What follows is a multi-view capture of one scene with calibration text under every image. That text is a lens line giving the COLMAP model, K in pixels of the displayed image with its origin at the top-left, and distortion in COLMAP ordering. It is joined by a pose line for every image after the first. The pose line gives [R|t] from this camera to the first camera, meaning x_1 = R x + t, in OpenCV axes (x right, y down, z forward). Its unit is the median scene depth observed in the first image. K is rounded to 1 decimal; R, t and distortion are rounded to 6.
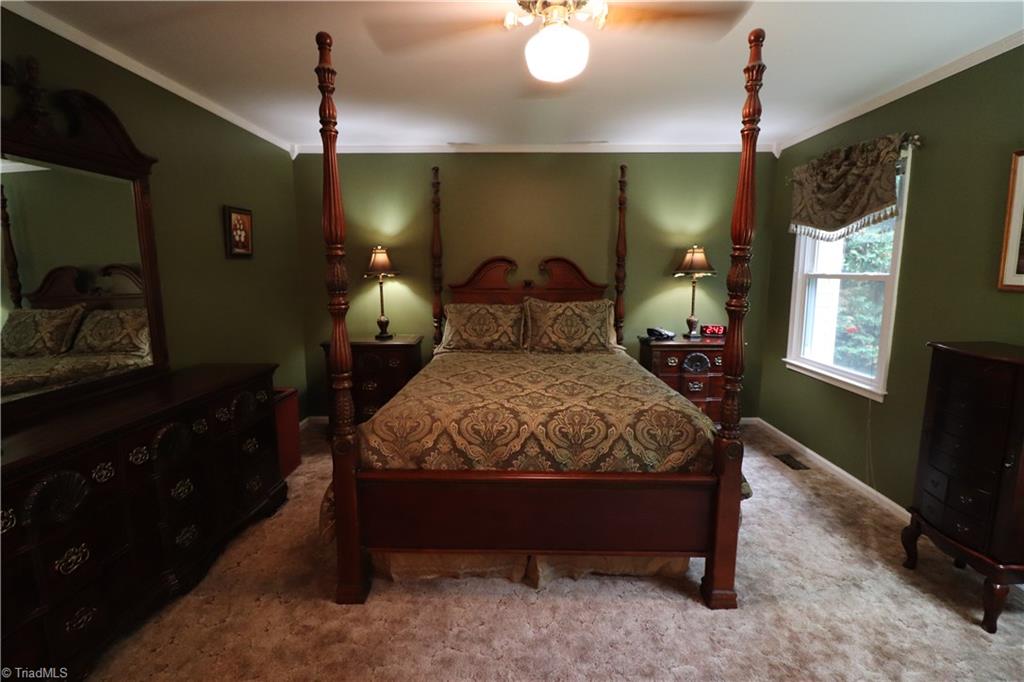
lens RADIAL K [[472.2, 0, 519.3], [0, 472.2, 339.4], [0, 0, 1]] dist [0.001734, -0.015201]
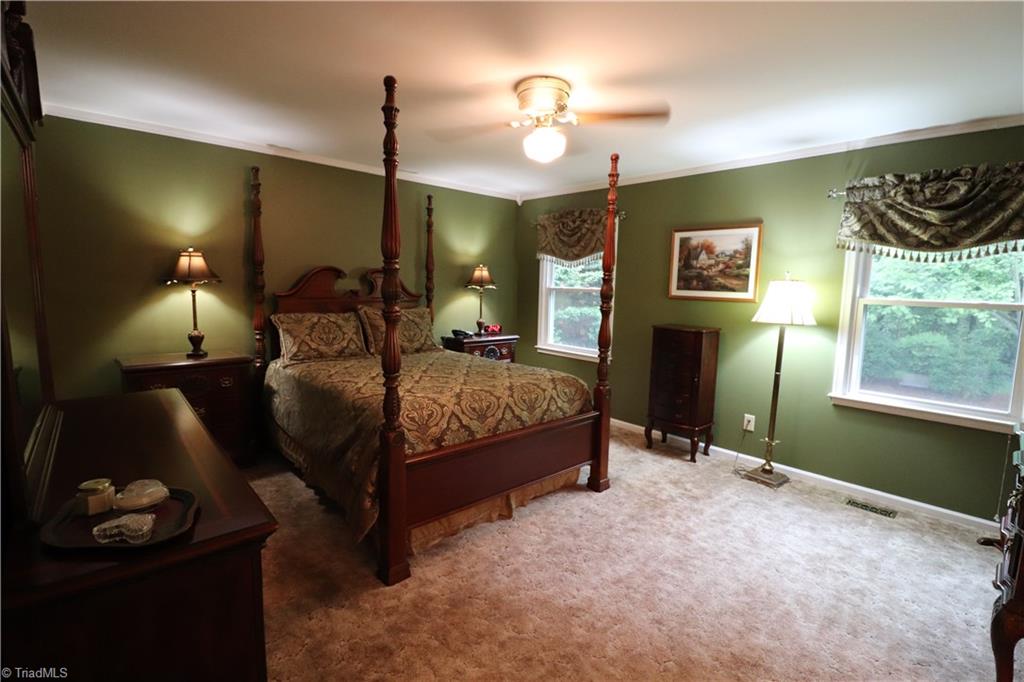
lens RADIAL K [[472.2, 0, 519.3], [0, 472.2, 339.4], [0, 0, 1]] dist [0.001734, -0.015201]
pose [[0.723267, -0.061360, 0.687837, -0.551519], [0.073777, 0.997210, 0.011381, 0.000350], [-0.686616, 0.042515, 0.725776, -0.015025]]
